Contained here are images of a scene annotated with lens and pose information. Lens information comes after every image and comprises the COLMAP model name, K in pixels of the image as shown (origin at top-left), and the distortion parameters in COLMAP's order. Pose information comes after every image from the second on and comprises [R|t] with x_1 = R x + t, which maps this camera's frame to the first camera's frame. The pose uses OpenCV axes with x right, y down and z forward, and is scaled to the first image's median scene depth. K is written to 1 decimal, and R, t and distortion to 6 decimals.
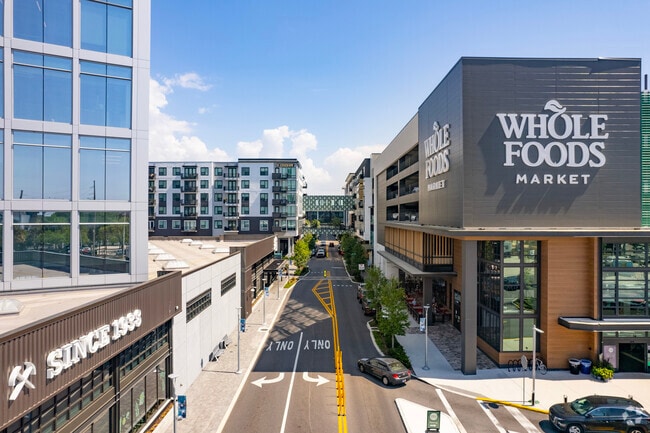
lens RADIAL K [[401.7, 0, 324.8], [0, 401.7, 216.1], [0, 0, 1]] dist [0.001213, 0.000222]
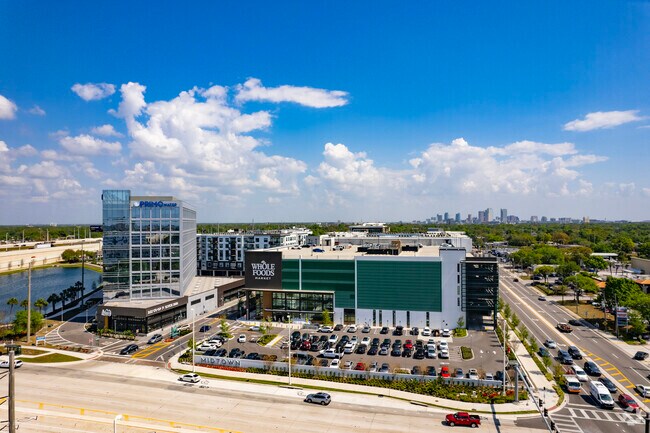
lens RADIAL K [[401.7, 0, 325.1], [0, 401.7, 217.4], [0, 0, 1]] dist [0.001213, 0.000222]
pose [[0.963339, -0.006898, -0.268200, 0.696098], [0.004357, 0.999940, -0.010068, -0.206336], [0.268253, 0.008531, 0.963311, -0.901112]]
